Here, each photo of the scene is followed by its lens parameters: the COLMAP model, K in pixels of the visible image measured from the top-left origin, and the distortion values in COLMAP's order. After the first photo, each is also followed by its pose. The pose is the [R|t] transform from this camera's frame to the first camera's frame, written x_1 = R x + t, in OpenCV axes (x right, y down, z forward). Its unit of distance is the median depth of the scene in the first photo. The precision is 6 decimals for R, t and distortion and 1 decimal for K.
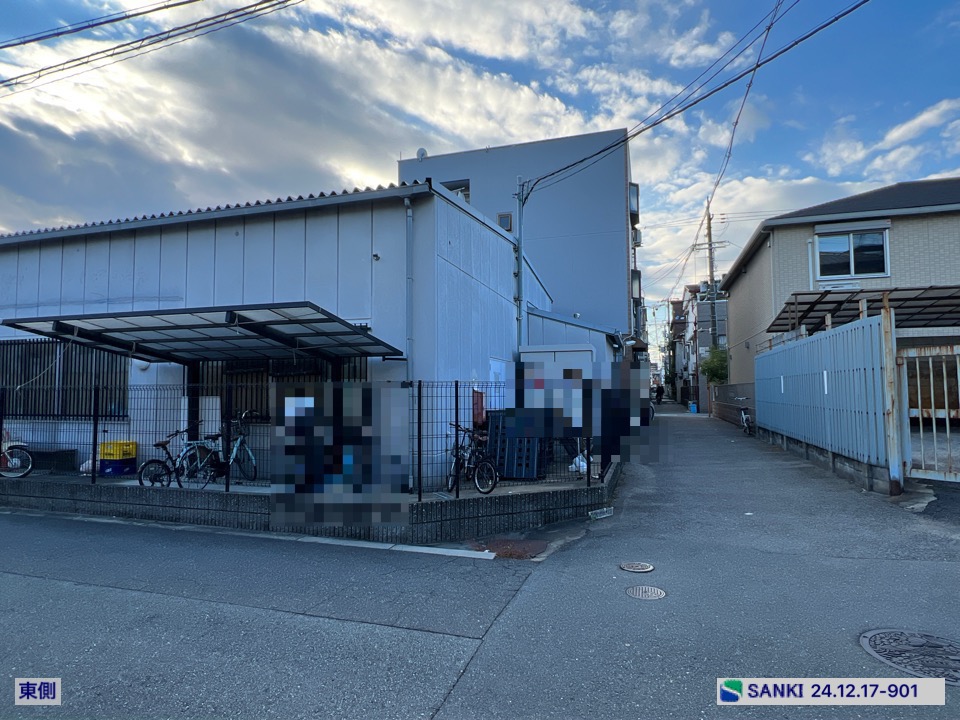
lens RADIAL K [[547.5, 0, 480.5], [0, 547.5, 362.8], [0, 0, 1]] dist [-0.002854, -0.000306]
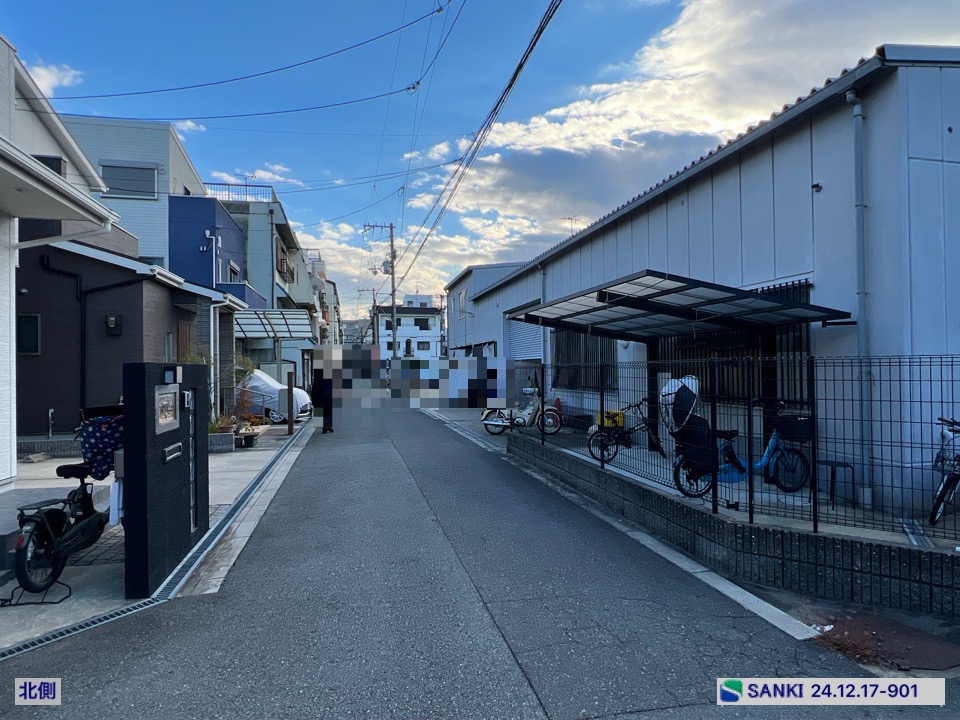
lens RADIAL K [[547.5, 0, 480.5], [0, 547.5, 362.8], [0, 0, 1]] dist [-0.002854, -0.000306]
pose [[0.509377, -0.008370, -0.860503, 0.221406], [0.054470, 0.998261, 0.022533, 0.002916], [0.858818, -0.058350, 0.508947, 0.222210]]
